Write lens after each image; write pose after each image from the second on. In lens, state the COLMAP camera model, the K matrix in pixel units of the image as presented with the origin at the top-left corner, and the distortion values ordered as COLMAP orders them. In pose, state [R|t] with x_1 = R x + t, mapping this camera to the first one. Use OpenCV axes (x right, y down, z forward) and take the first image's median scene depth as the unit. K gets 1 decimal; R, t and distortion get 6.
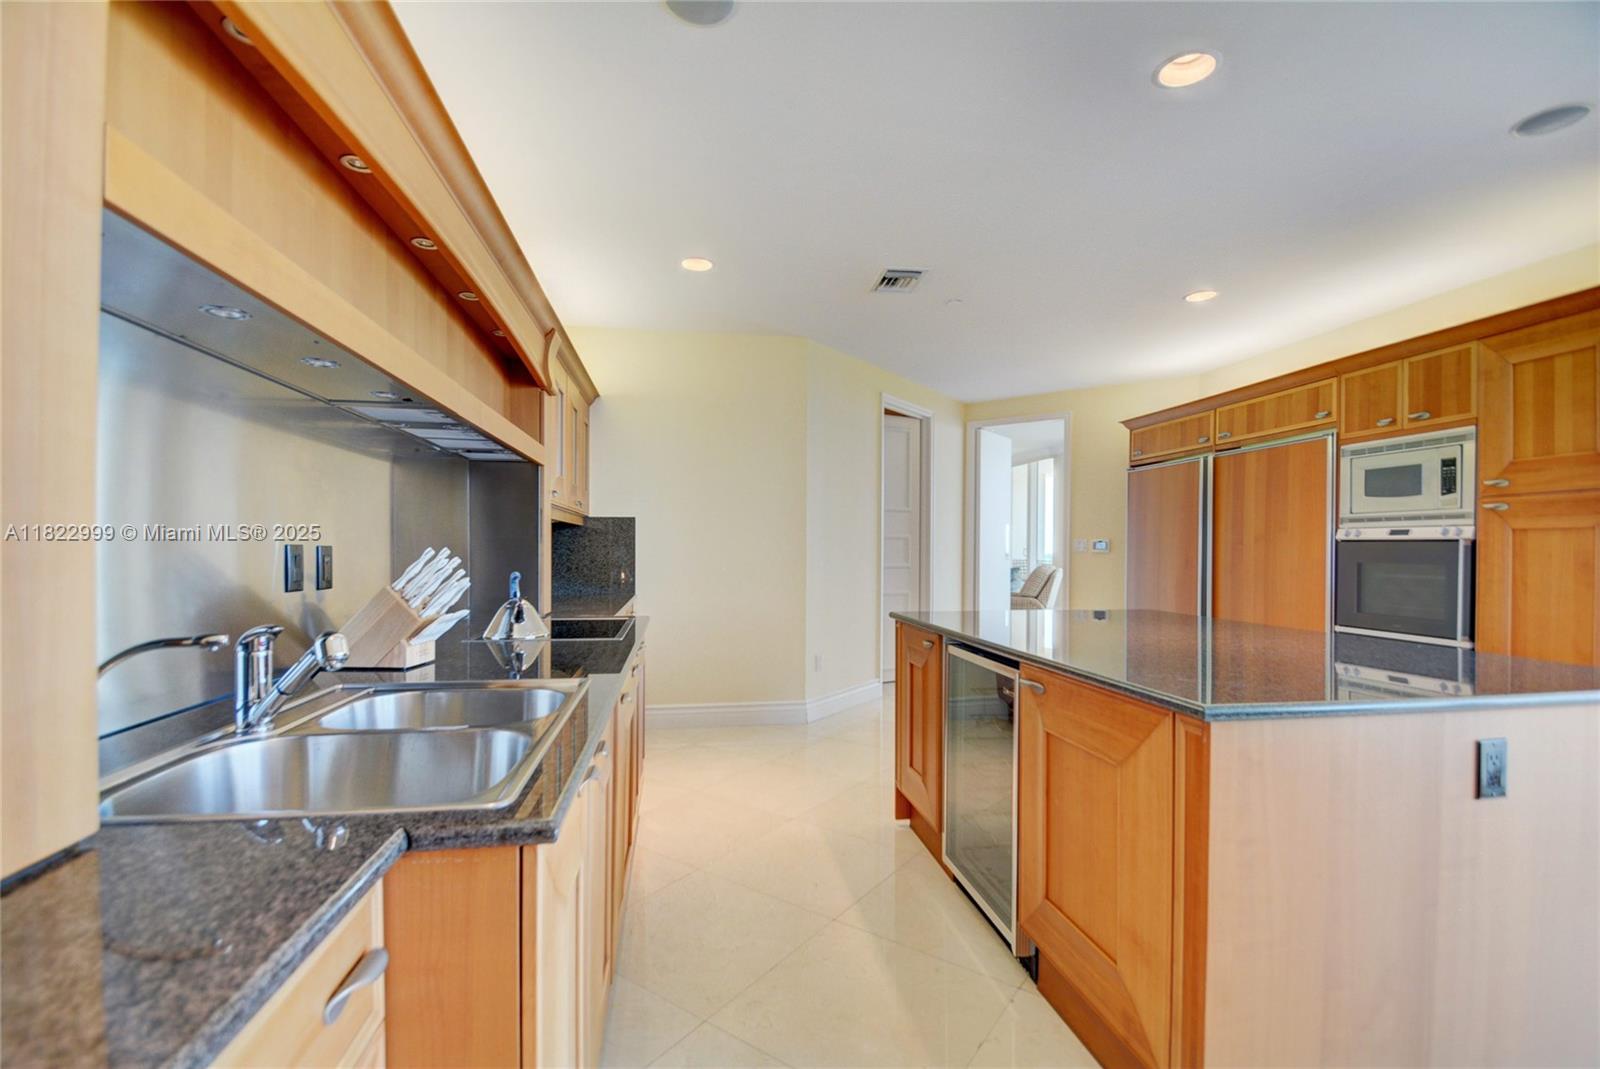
lens RADIAL K [[711.5, 0, 800.0], [0, 711.5, 534.5], [0, 0, 1]] dist [0.000359, 0.000044]
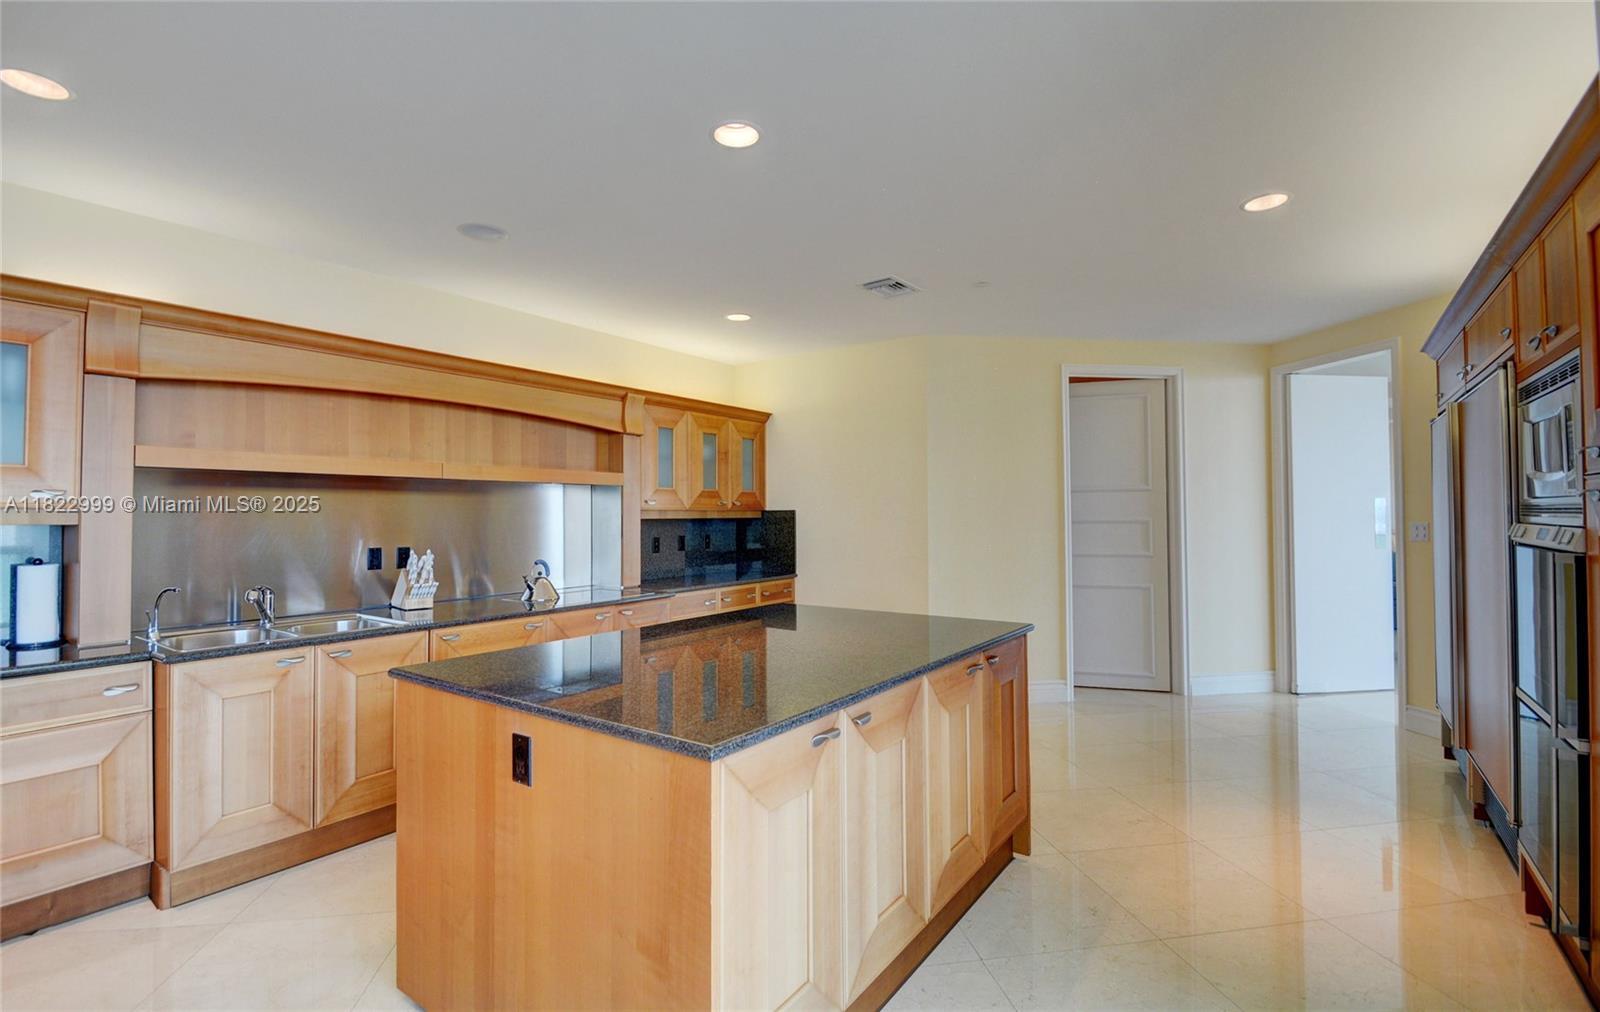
lens RADIAL K [[730.9, 0, 800.0], [0, 730.9, 506.0], [0, 0, 1]] dist [-0.027373, 0.000017]
pose [[0.731906, -0.026760, -0.680880, 0.698425], [0.022868, 0.999630, -0.014706, -0.015071], [0.681022, -0.004807, 0.732247, 0.148274]]
